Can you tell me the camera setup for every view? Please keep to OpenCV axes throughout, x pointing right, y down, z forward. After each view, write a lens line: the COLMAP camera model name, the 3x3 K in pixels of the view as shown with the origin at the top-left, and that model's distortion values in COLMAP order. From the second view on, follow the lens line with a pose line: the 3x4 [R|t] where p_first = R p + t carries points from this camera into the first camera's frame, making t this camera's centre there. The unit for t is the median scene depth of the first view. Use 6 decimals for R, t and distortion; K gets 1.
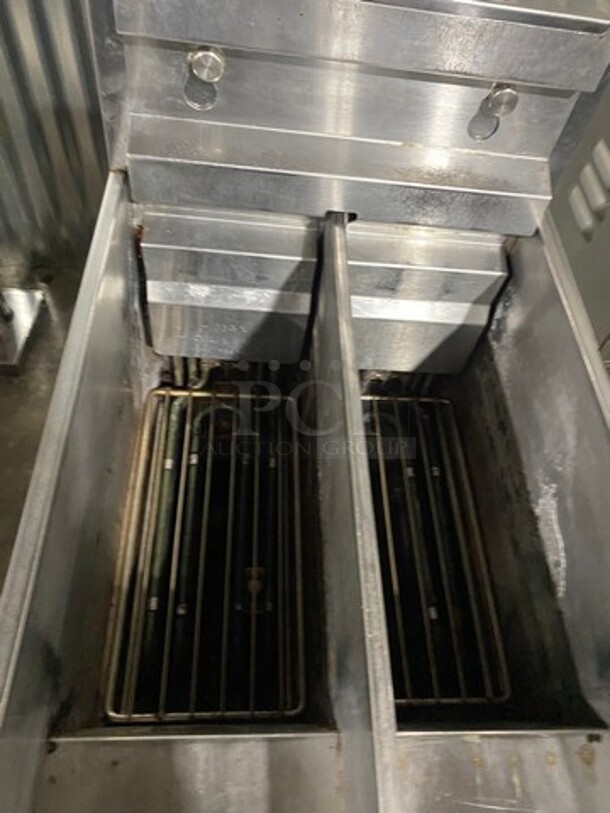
lens RADIAL K [[618.0, 0, 318.0], [0, 618.0, 437.1], [0, 0, 1]] dist [0.091337, -0.138022]
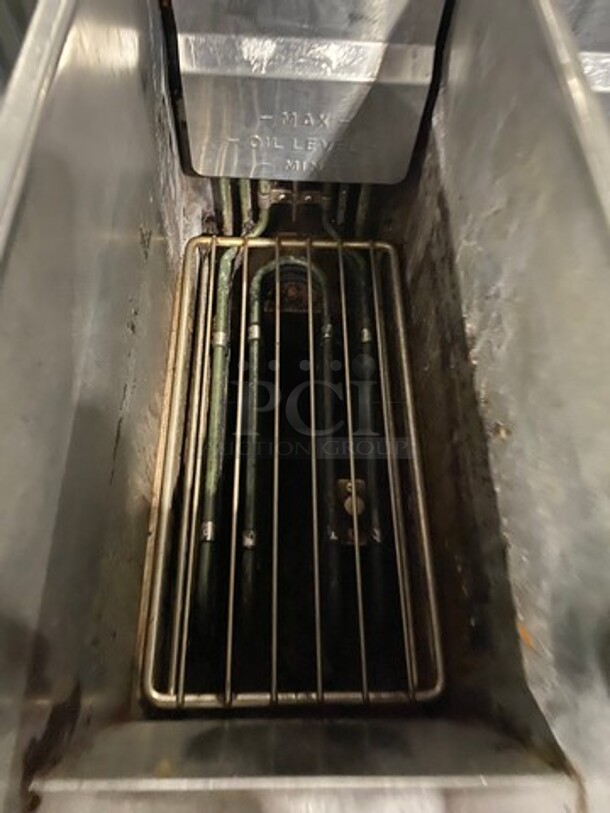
lens RADIAL K [[618.0, 0, 318.0], [0, 618.0, 437.1], [0, 0, 1]] dist [0.091337, -0.138022]
pose [[0.997362, -0.012651, -0.071471, -0.086291], [0.020779, 0.993246, 0.114152, 0.082053], [0.069544, -0.115336, 0.990889, 0.316574]]
